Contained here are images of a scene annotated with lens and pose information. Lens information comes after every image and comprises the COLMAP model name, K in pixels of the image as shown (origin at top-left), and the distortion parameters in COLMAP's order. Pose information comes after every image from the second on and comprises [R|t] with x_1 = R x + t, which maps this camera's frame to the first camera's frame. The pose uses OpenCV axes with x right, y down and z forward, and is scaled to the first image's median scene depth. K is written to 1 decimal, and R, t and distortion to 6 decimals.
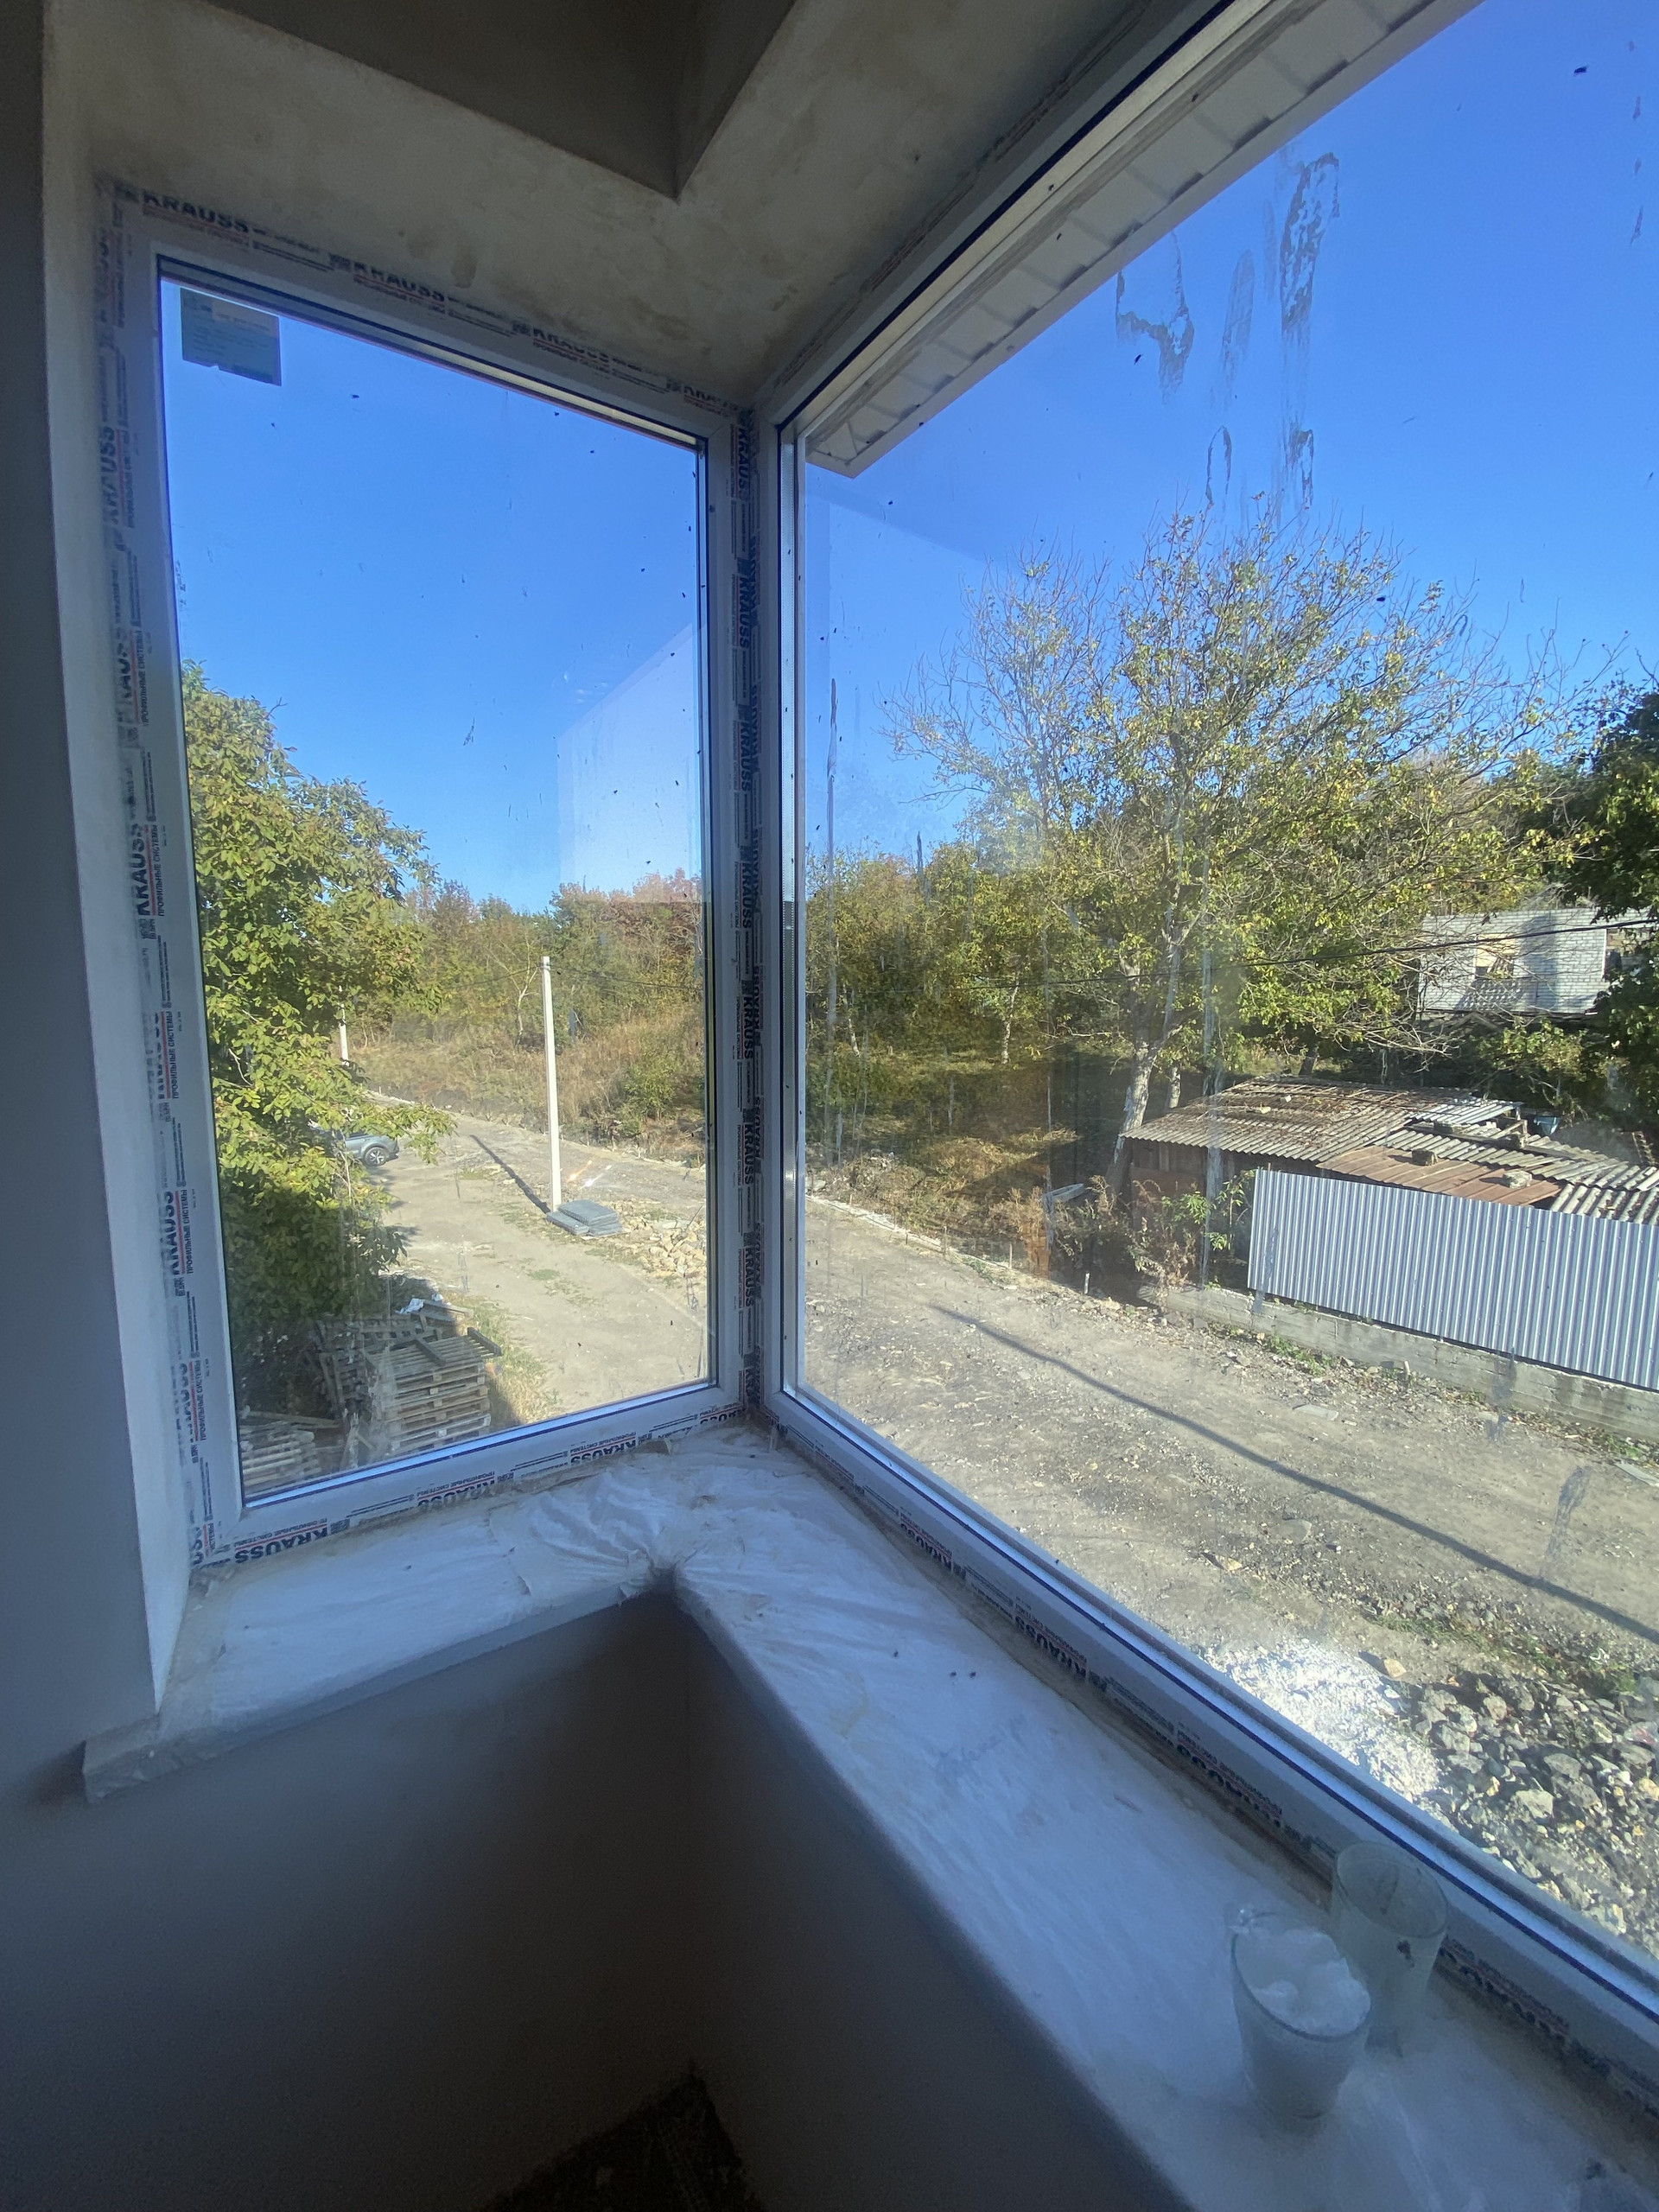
lens RADIAL K [[887.4, 0, 820.6], [0, 887.4, 1101.7], [0, 0, 1]] dist [0.019115, -0.010292]
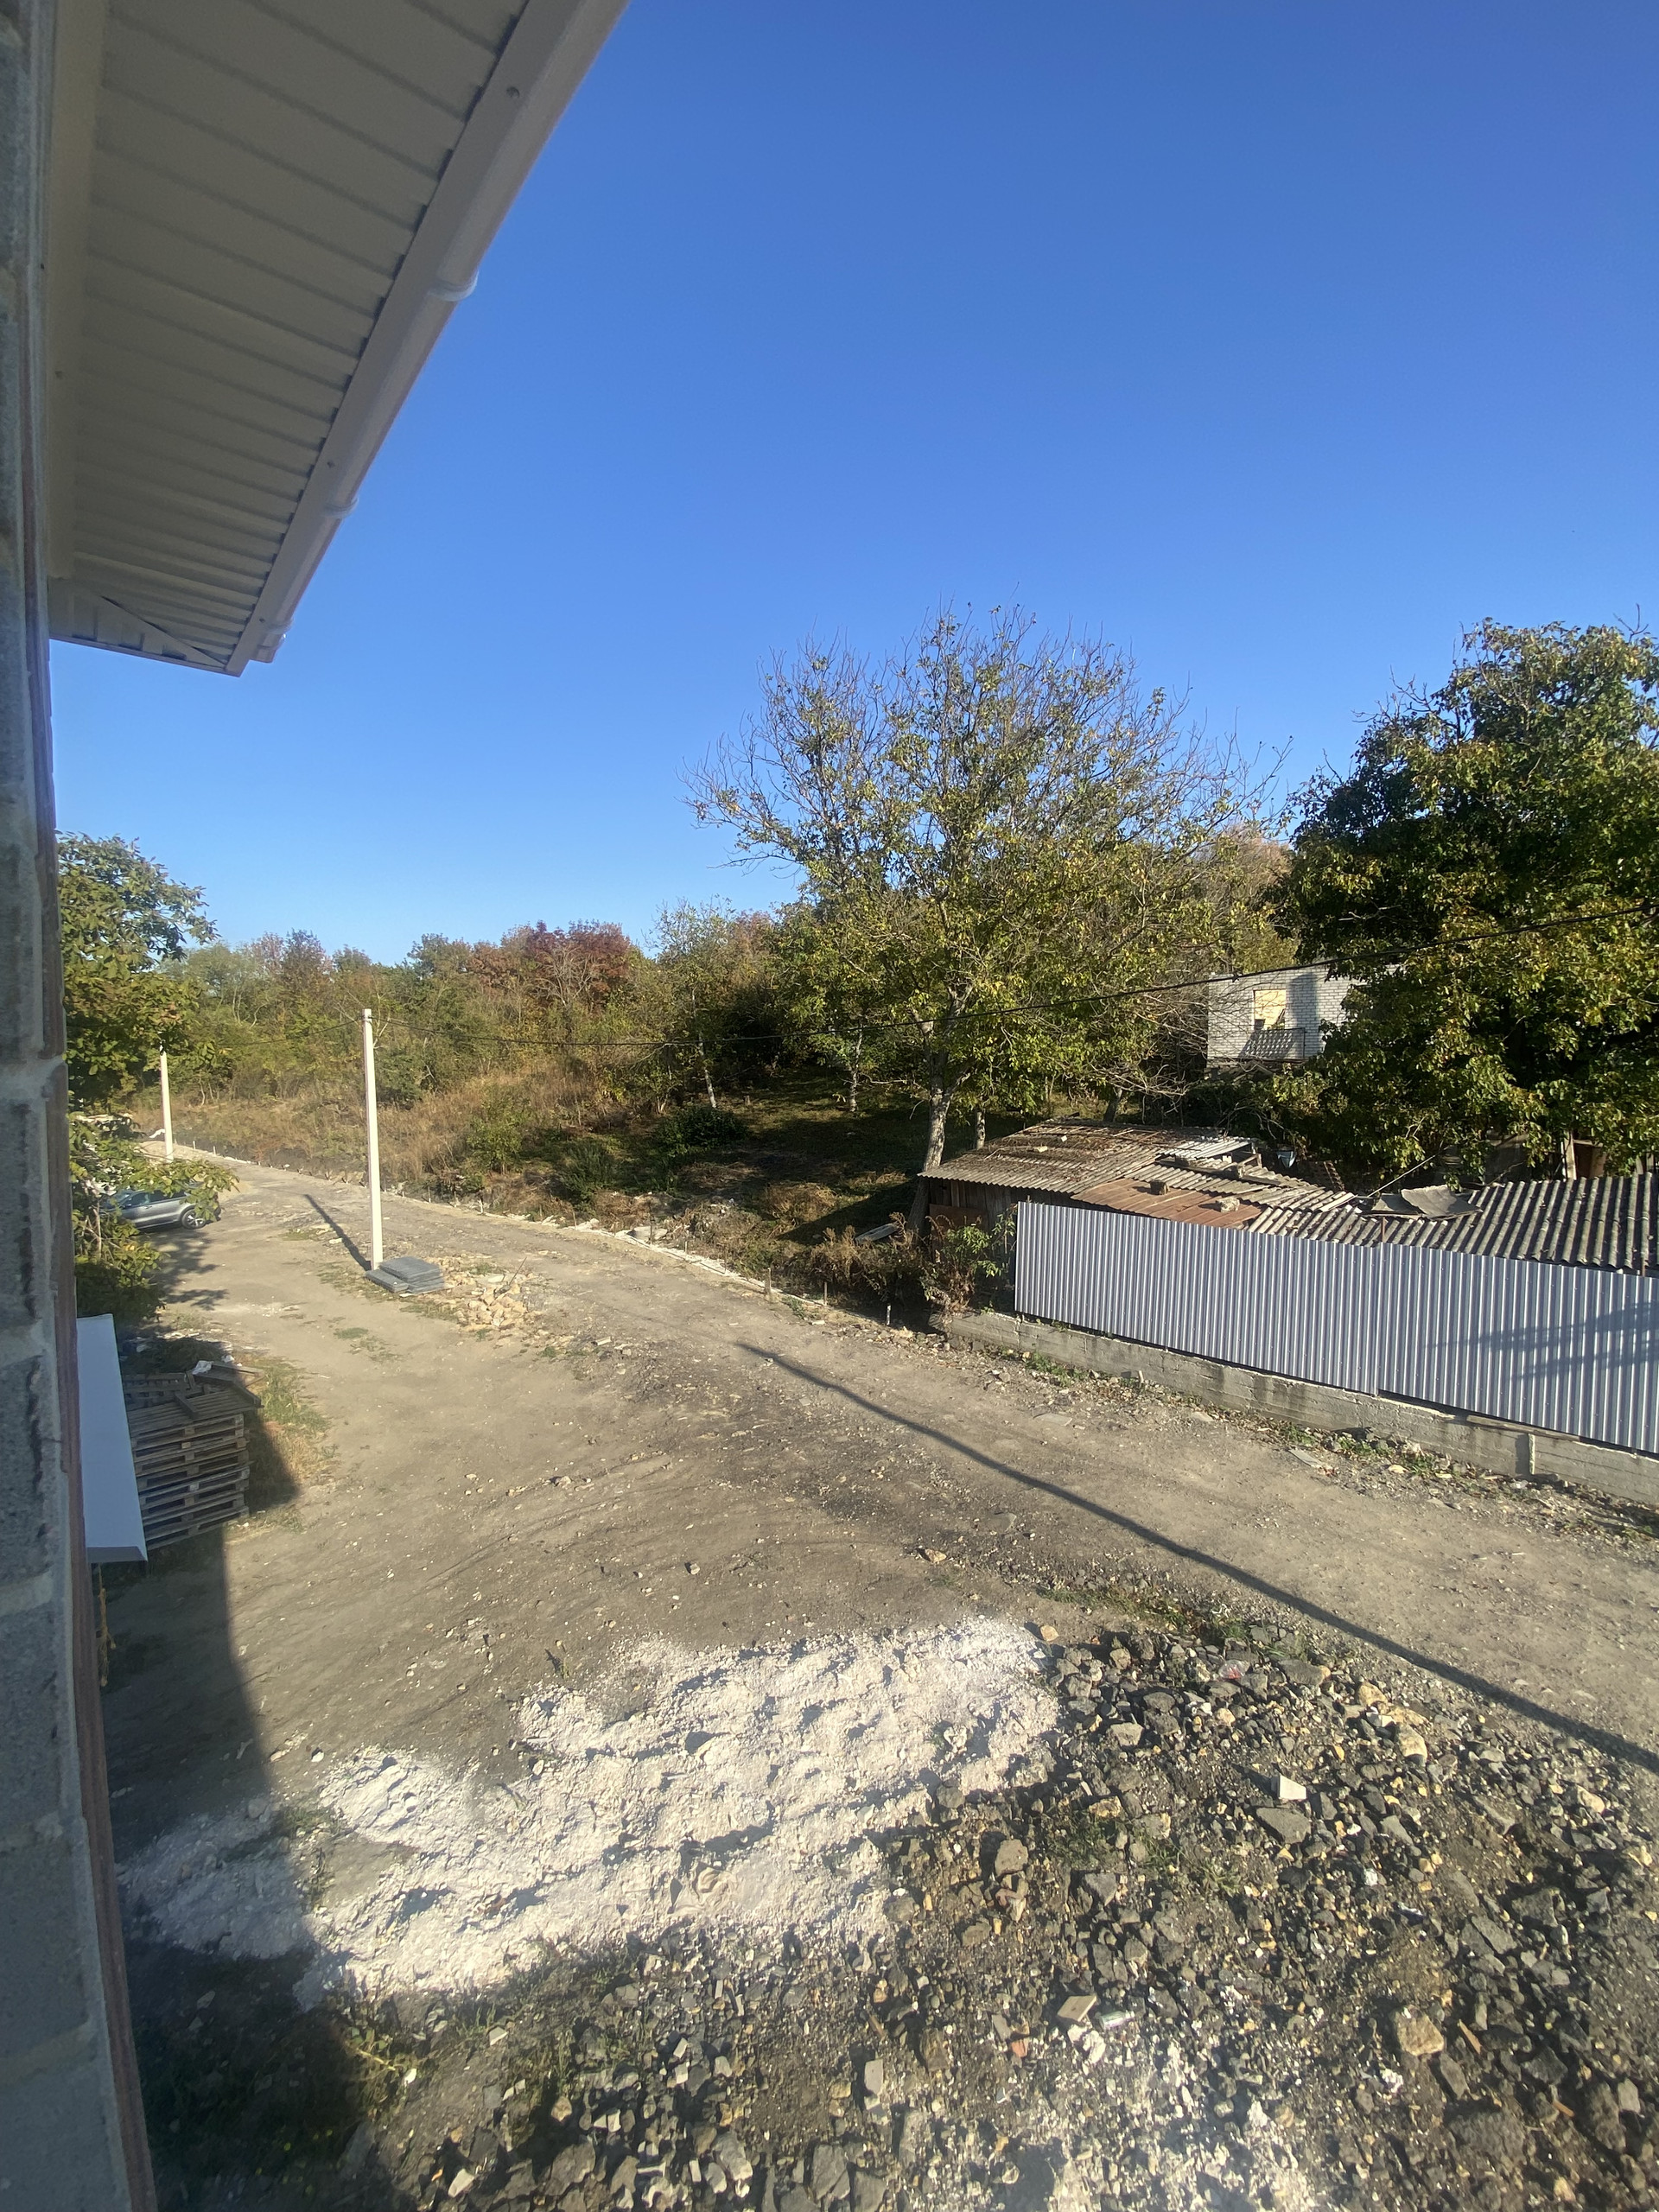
lens RADIAL K [[889.4, 0, 822.2], [0, 889.4, 1096.3], [0, 0, 1]] dist [0.040489, -0.000361]
pose [[0.992798, -0.012139, 0.119180, 0.121204], [0.019703, 0.997851, -0.062493, 0.009688], [-0.118166, 0.064391, 0.990904, -0.079914]]
